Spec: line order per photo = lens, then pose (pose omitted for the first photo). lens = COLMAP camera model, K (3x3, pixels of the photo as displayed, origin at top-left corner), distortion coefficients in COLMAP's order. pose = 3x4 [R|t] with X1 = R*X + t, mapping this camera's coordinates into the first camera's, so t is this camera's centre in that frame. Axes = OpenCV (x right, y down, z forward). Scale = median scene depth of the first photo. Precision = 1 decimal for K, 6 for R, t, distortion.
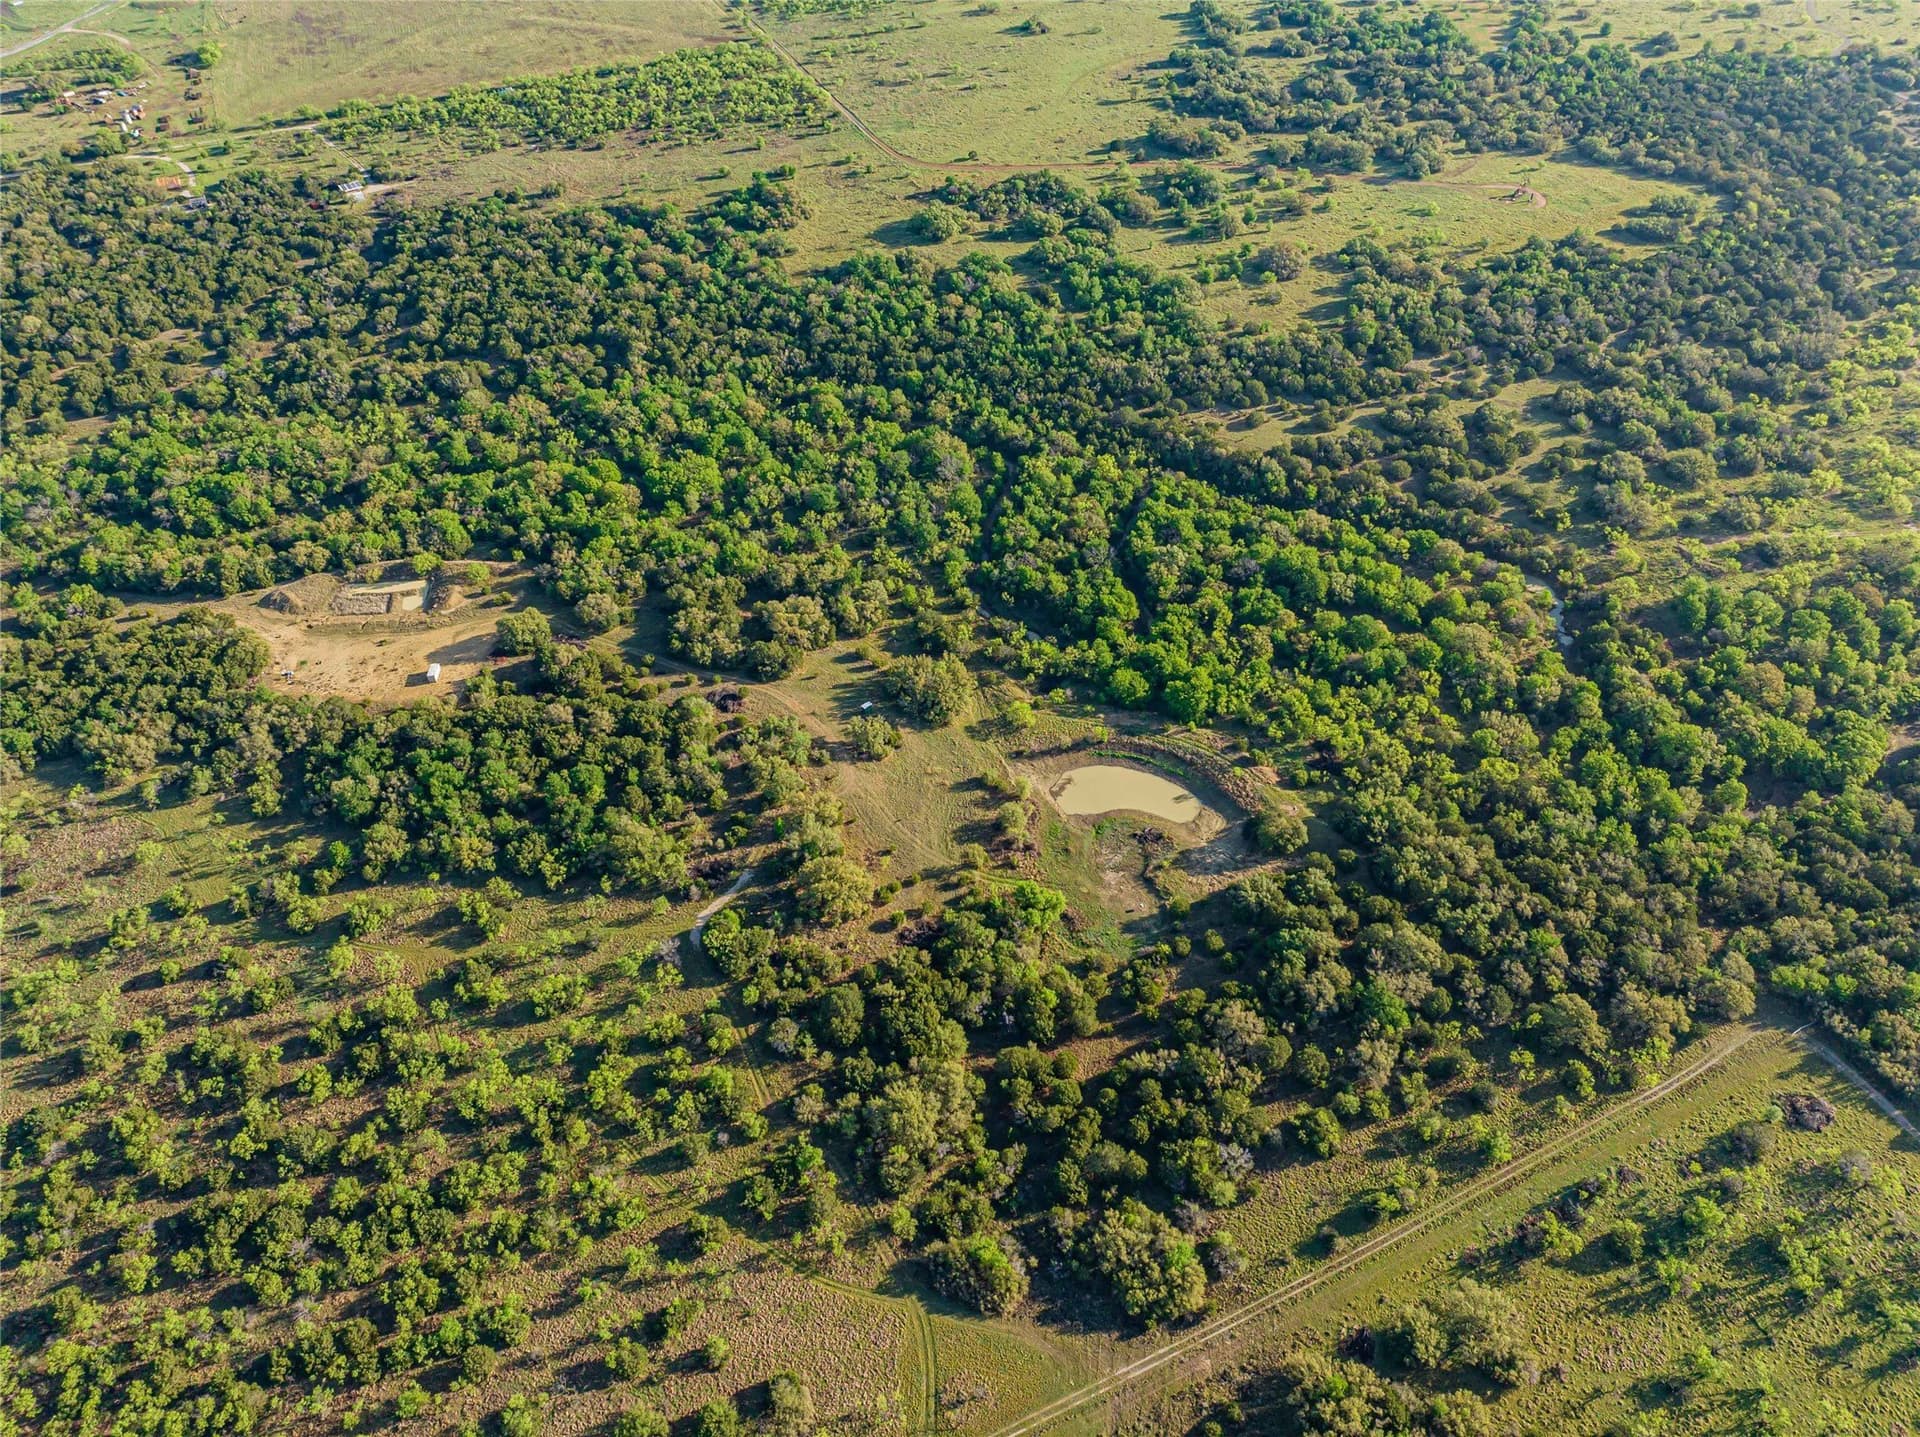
lens RADIAL K [[1319.5, 0, 967.8], [0, 1319.5, 753.6], [0, 0, 1]] dist [-0.010273, -0.055658]
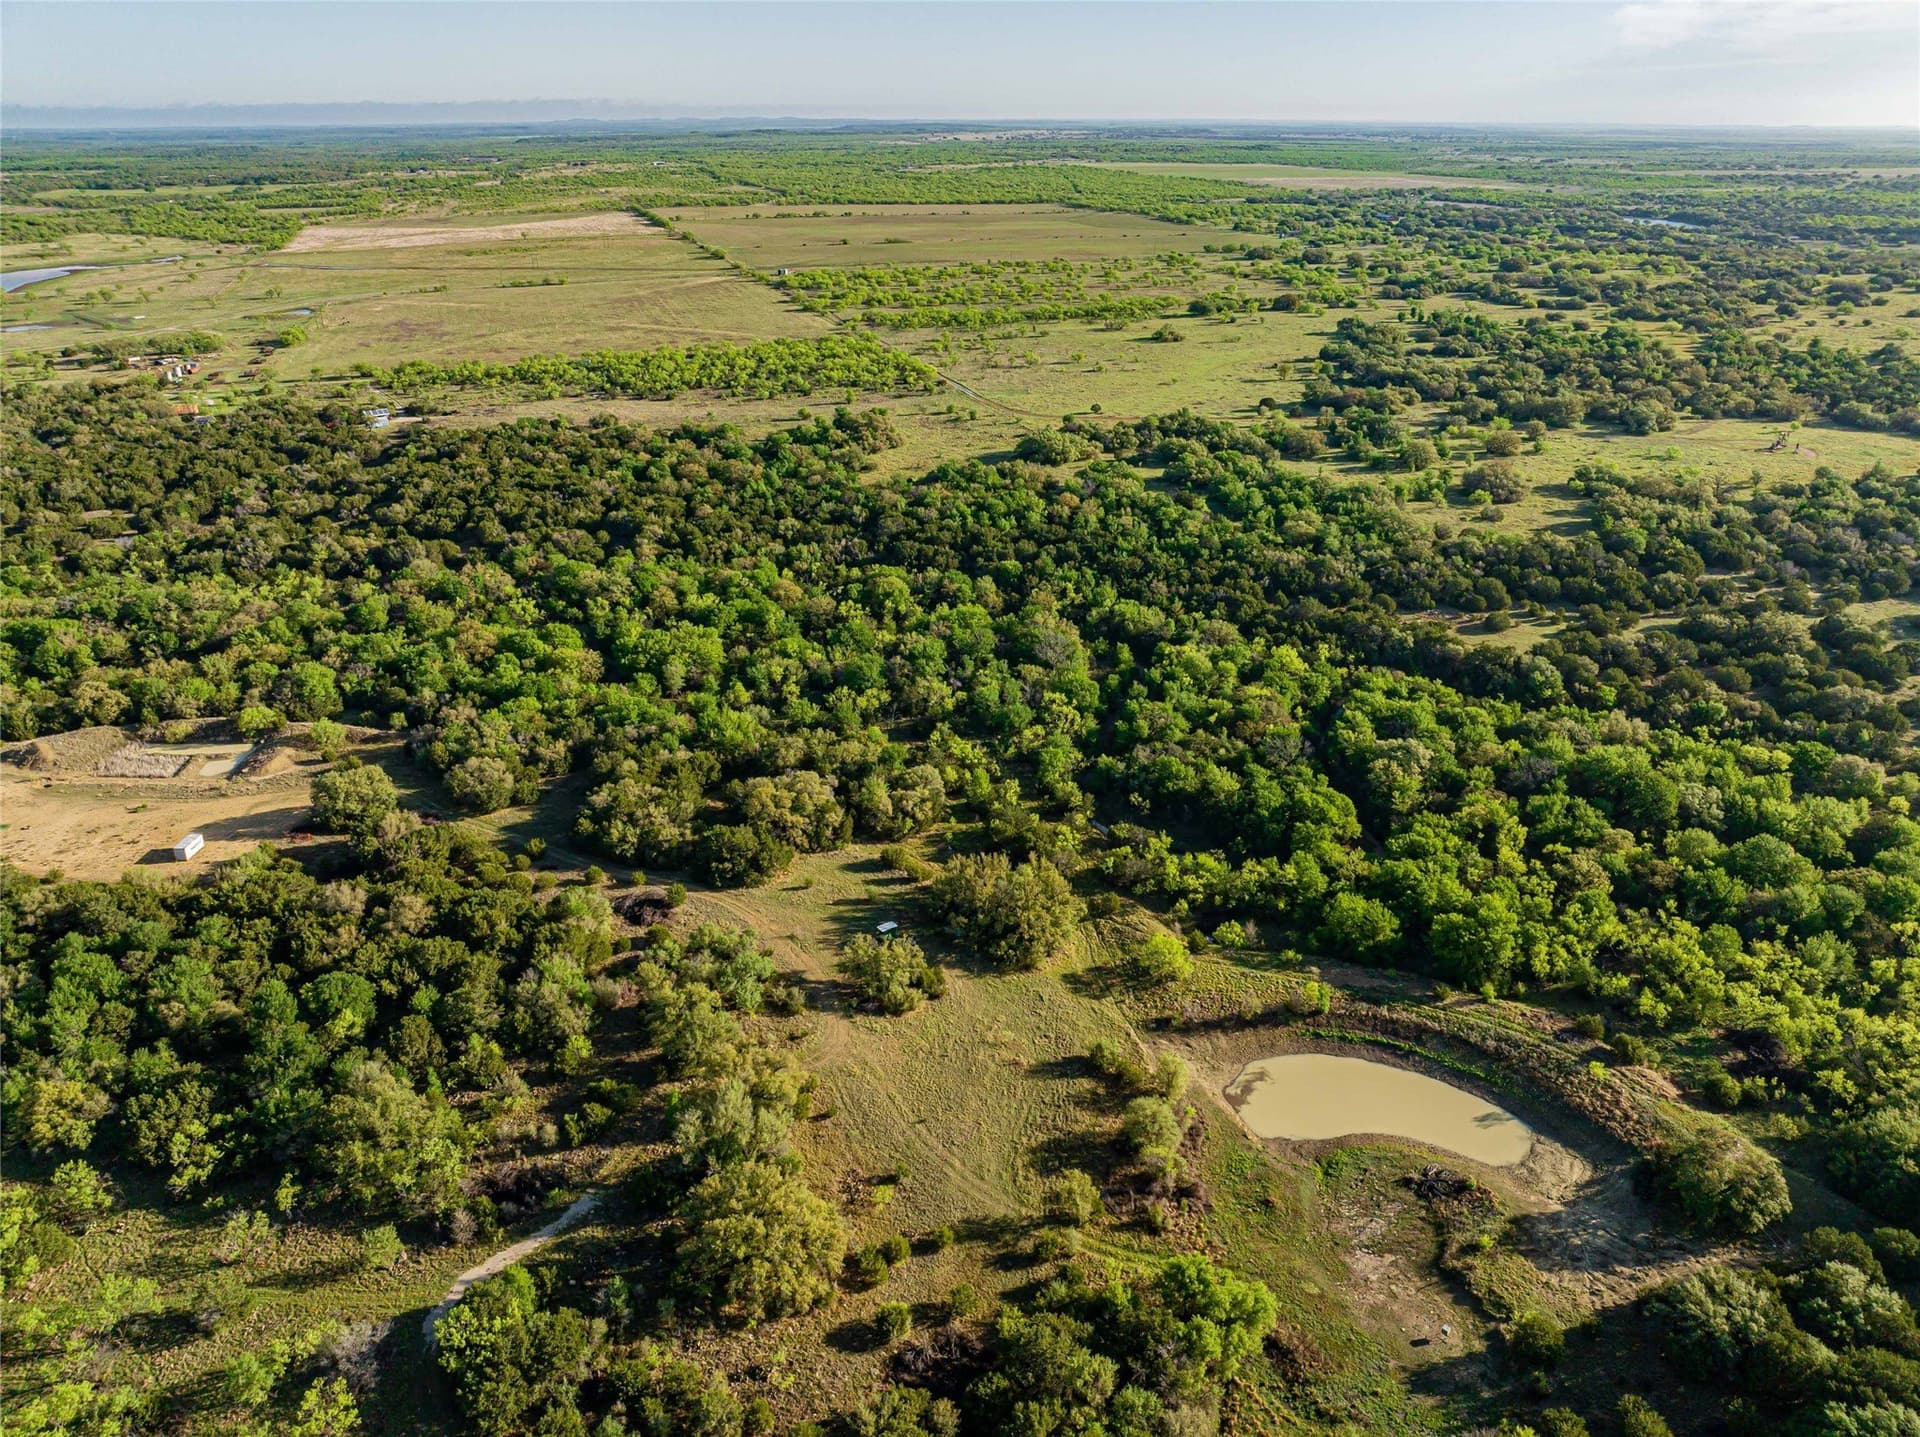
lens RADIAL K [[1344.3, 0, 966.1], [0, 1344.3, 737.1], [0, 0, 1]] dist [-0.029700, -0.010763]
pose [[0.995784, 0.036109, -0.084319, 0.001231], [-0.063123, 0.936730, -0.344314, 0.064553], [0.066552, 0.348185, 0.935060, 0.351883]]
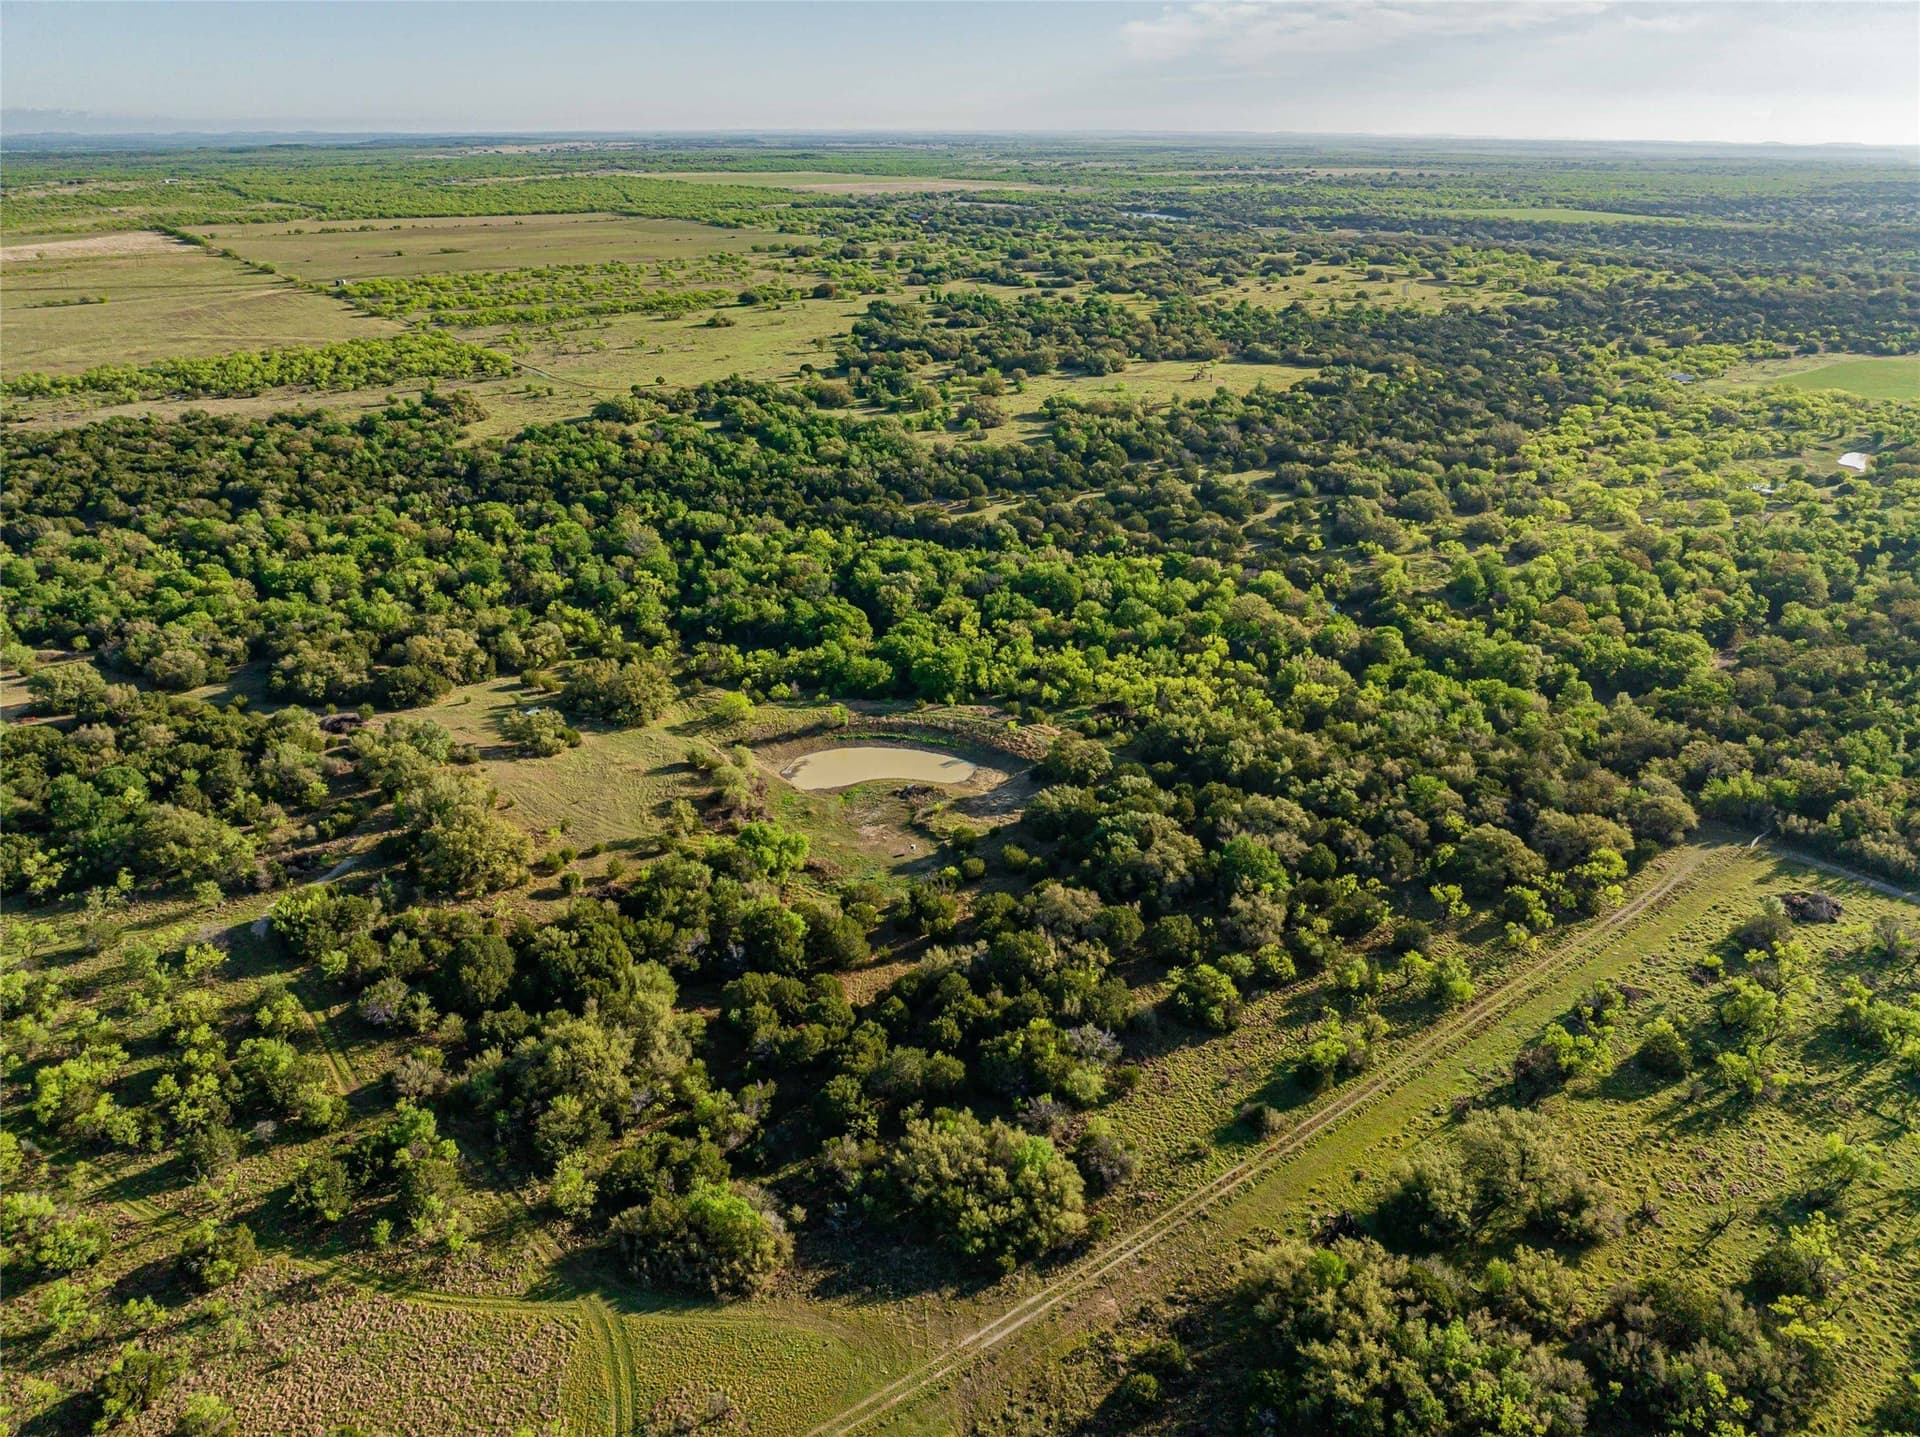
lens RADIAL K [[1344.3, 0, 966.1], [0, 1344.3, 737.1], [0, 0, 1]] dist [-0.029700, -0.010763]
pose [[0.977231, -0.087038, 0.193502, 0.014043], [0.149719, 0.929085, -0.338209, 0.221688], [-0.150343, 0.359480, 0.920962, 0.195267]]
